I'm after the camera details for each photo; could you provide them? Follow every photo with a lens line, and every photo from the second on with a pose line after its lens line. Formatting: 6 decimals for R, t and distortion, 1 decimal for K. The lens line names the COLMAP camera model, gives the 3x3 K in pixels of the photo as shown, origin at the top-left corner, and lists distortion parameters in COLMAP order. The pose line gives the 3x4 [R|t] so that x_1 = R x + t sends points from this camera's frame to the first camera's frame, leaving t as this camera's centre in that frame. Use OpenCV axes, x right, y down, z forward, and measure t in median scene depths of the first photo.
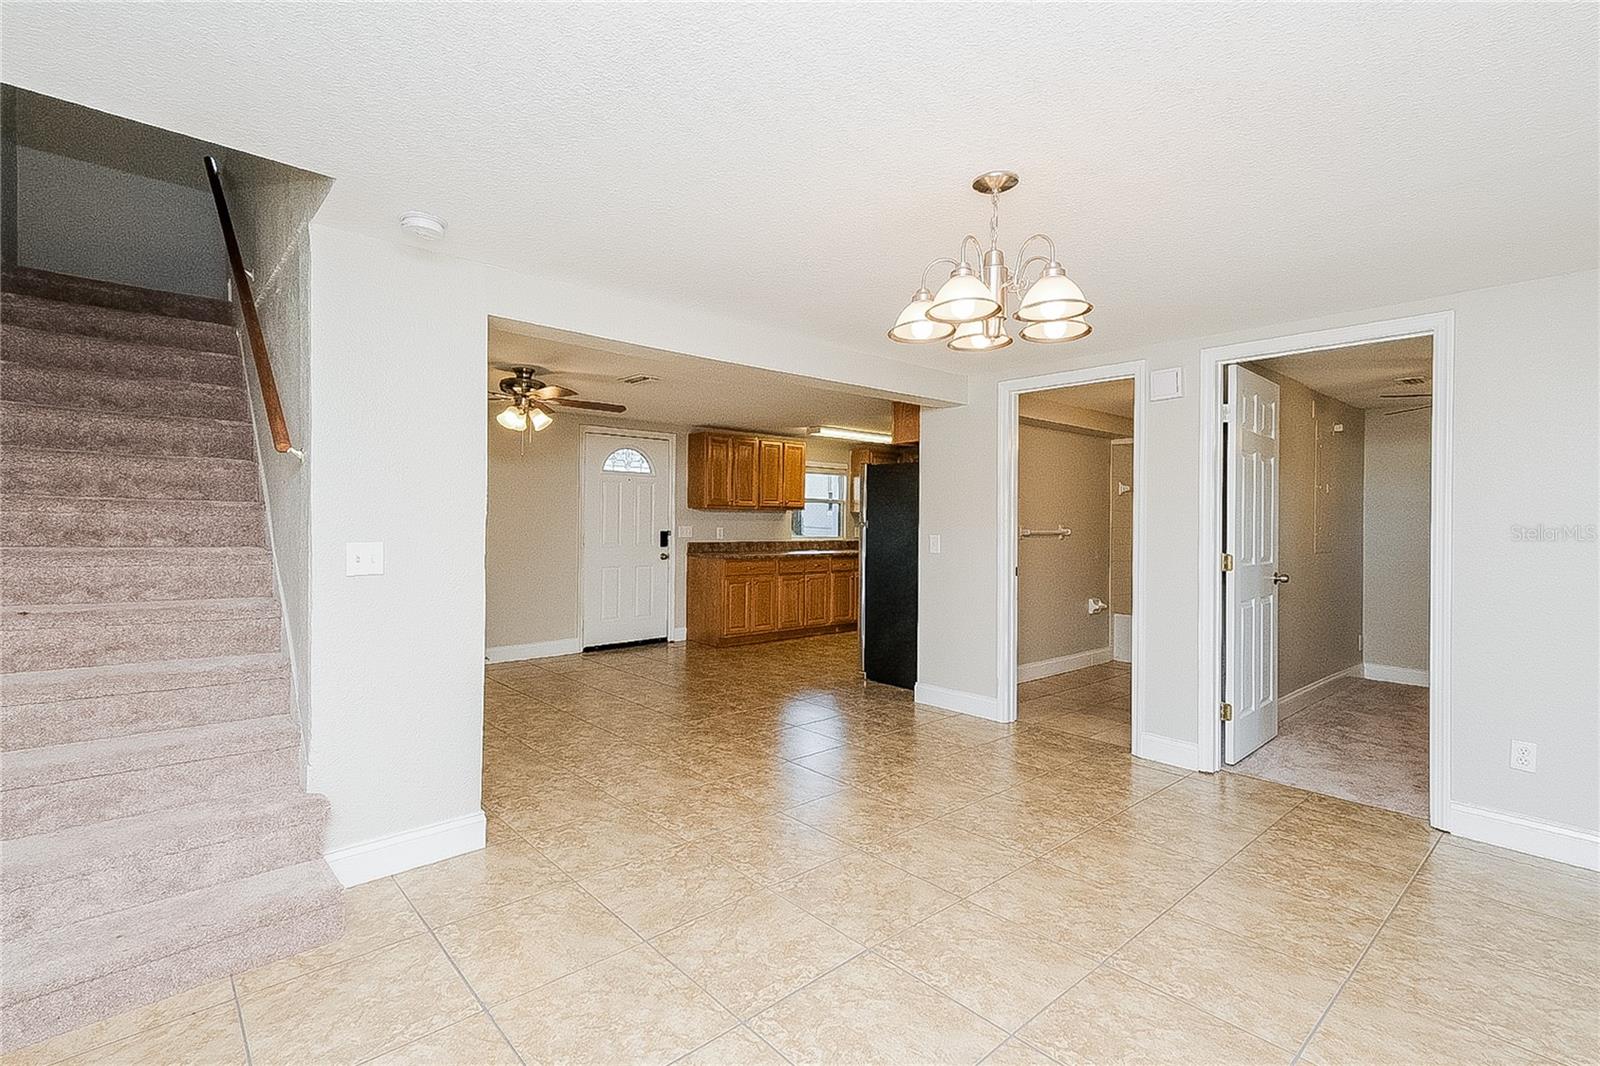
lens RADIAL K [[744.0, 0, 796.1], [0, 744.0, 524.9], [0, 0, 1]] dist [0.005203, 0.000441]
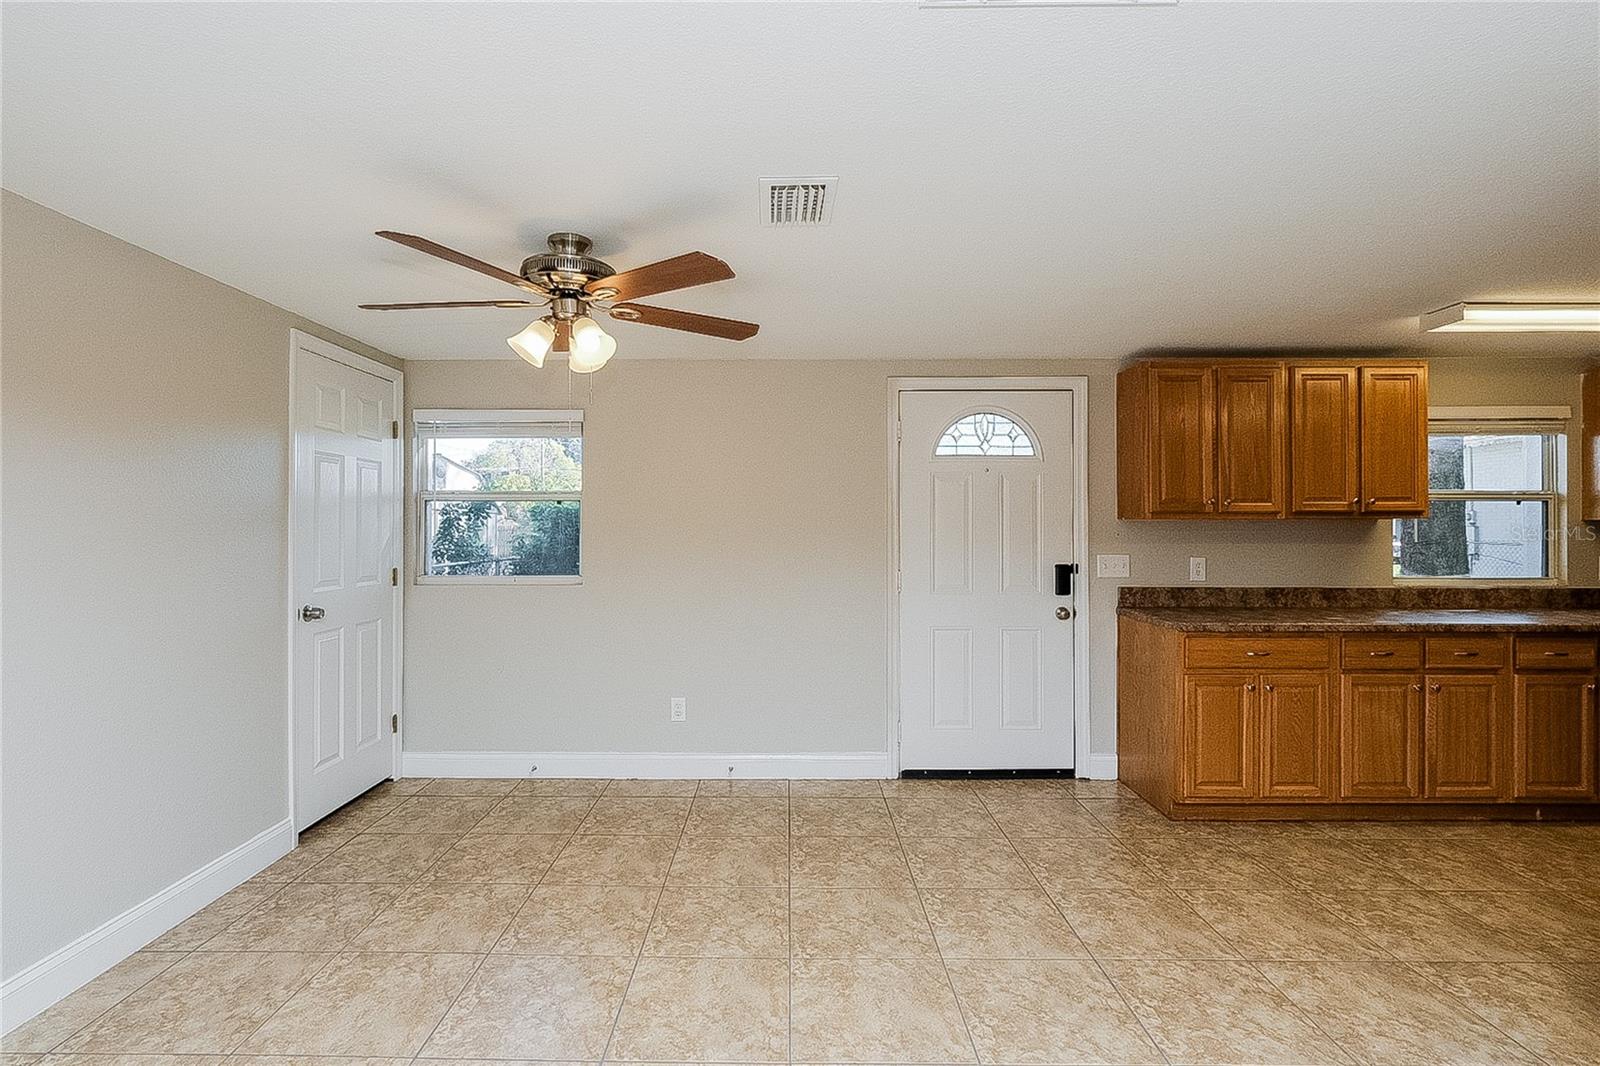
lens RADIAL K [[744.0, 0, 793.6], [0, 744.0, 534.9], [0, 0, 1]] dist [0.005203, 0.000441]
pose [[0.741827, -0.010800, -0.670505, 0.032192], [-0.002338, 0.999823, -0.018690, -0.002321], [0.670587, 0.015432, 0.741670, 0.470801]]
